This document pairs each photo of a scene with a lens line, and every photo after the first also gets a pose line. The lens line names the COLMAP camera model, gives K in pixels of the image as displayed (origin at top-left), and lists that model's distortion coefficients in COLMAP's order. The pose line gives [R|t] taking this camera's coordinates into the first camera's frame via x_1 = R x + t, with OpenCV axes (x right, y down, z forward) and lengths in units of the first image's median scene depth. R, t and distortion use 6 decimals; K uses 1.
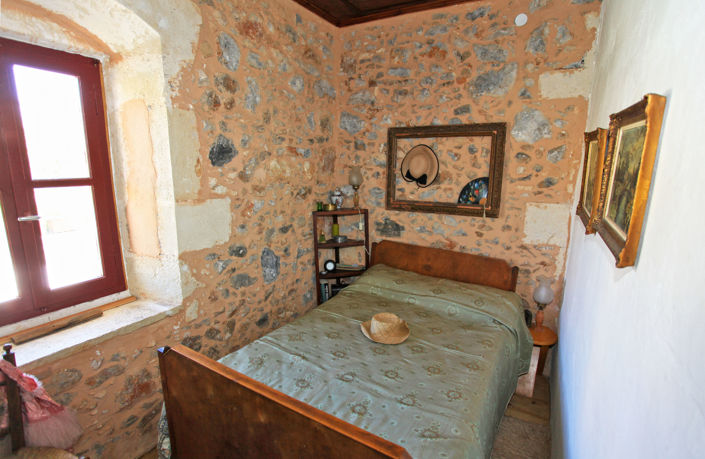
lens RADIAL K [[343.5, 0, 352.5], [0, 343.5, 228.7], [0, 0, 1]] dist [-0.032970, 0.001583]
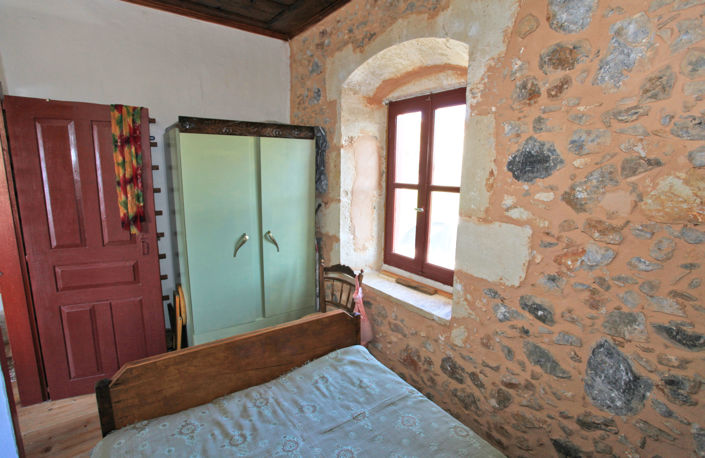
lens RADIAL K [[343.5, 0, 353.0], [0, 343.5, 229.7], [0, 0, 1]] dist [-0.032970, 0.001583]
pose [[-0.396199, 0.139110, -0.907565, 0.416243], [-0.200595, 0.951463, 0.233408, -0.178955], [0.895985, 0.274529, -0.349064, 0.940870]]
